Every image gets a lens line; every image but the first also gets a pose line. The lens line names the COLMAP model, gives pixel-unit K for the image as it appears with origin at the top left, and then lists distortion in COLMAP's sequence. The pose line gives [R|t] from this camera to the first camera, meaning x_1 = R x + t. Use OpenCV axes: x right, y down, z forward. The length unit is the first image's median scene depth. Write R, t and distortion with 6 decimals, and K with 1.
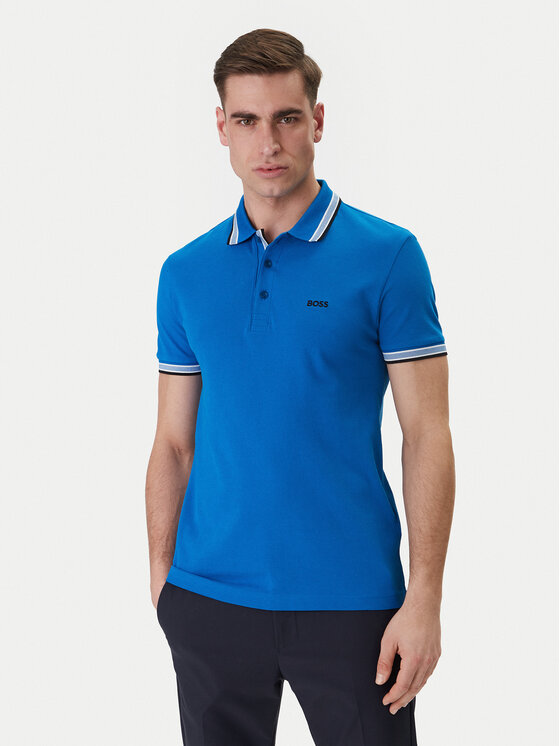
lens RADIAL K [[1219.7, 0, 280.0], [0, 1219.7, 373.0], [0, 0, 1]] dist [0.395054, -0.011960]
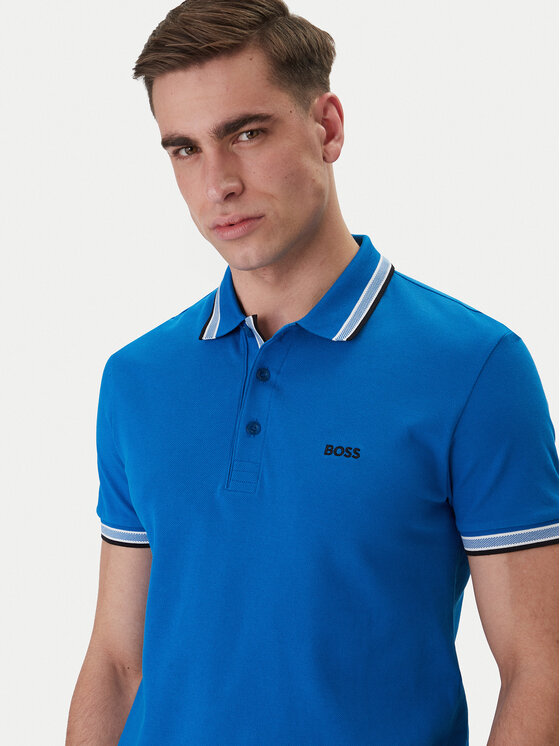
lens RADIAL K [[1469.3, 0, 280.0], [0, 1469.3, 373.0], [0, 0, 1]] dist [-0.058784, -0.099657]
pose [[0.997059, 0.024653, -0.072564, 0.048195], [-0.027970, 0.998593, -0.045051, -0.057391], [0.071351, 0.046948, 0.996346, 0.293782]]
